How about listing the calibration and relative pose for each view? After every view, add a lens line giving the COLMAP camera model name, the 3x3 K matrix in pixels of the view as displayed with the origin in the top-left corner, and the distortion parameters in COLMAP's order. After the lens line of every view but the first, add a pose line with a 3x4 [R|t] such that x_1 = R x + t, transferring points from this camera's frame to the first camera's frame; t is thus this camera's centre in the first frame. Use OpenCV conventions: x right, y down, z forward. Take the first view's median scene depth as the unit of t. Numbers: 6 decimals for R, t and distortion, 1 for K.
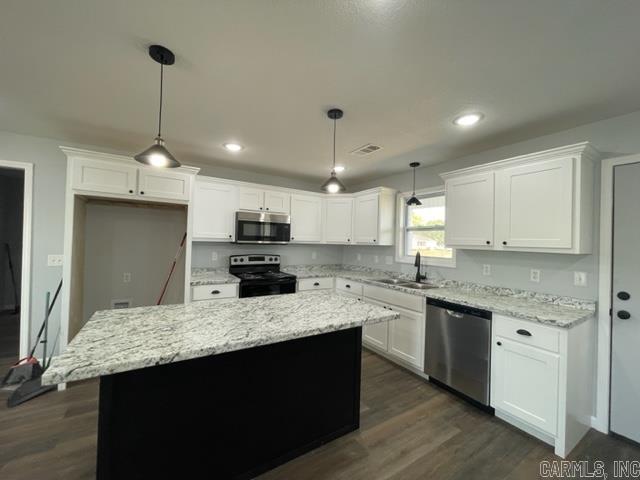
lens RADIAL K [[257.4, 0, 318.1], [0, 257.4, 239.3], [0, 0, 1]] dist [-0.001187, -0.000298]
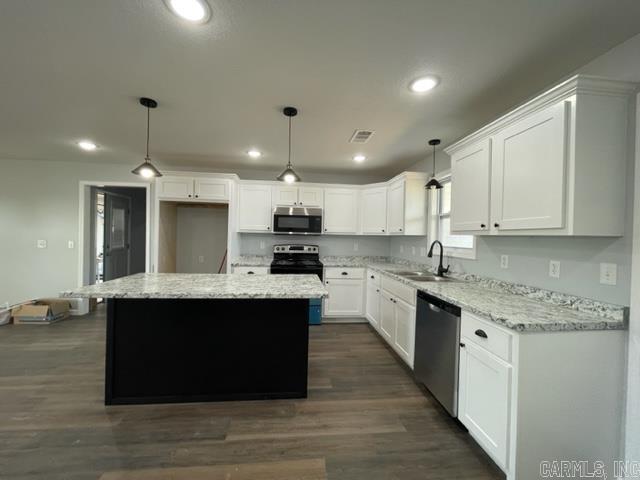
lens RADIAL K [[257.4, 0, 317.0], [0, 257.4, 238.4], [0, 0, 1]] dist [-0.001187, -0.000298]
pose [[0.900176, -0.002966, -0.435516, 0.509741], [0.005123, 0.999980, 0.003779, 0.043449], [0.435496, -0.005633, 0.900173, 0.034678]]
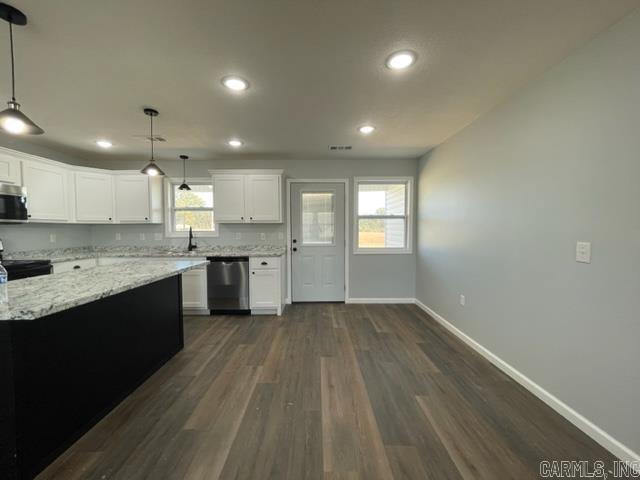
lens RADIAL K [[257.4, 0, 315.3], [0, 257.4, 238.3], [0, 0, 1]] dist [-0.001187, -0.000298]
pose [[0.533398, -0.059283, 0.843785, -0.464343], [0.012809, 0.997993, 0.062020, 0.041953], [-0.845768, -0.022274, 0.533086, -0.270078]]
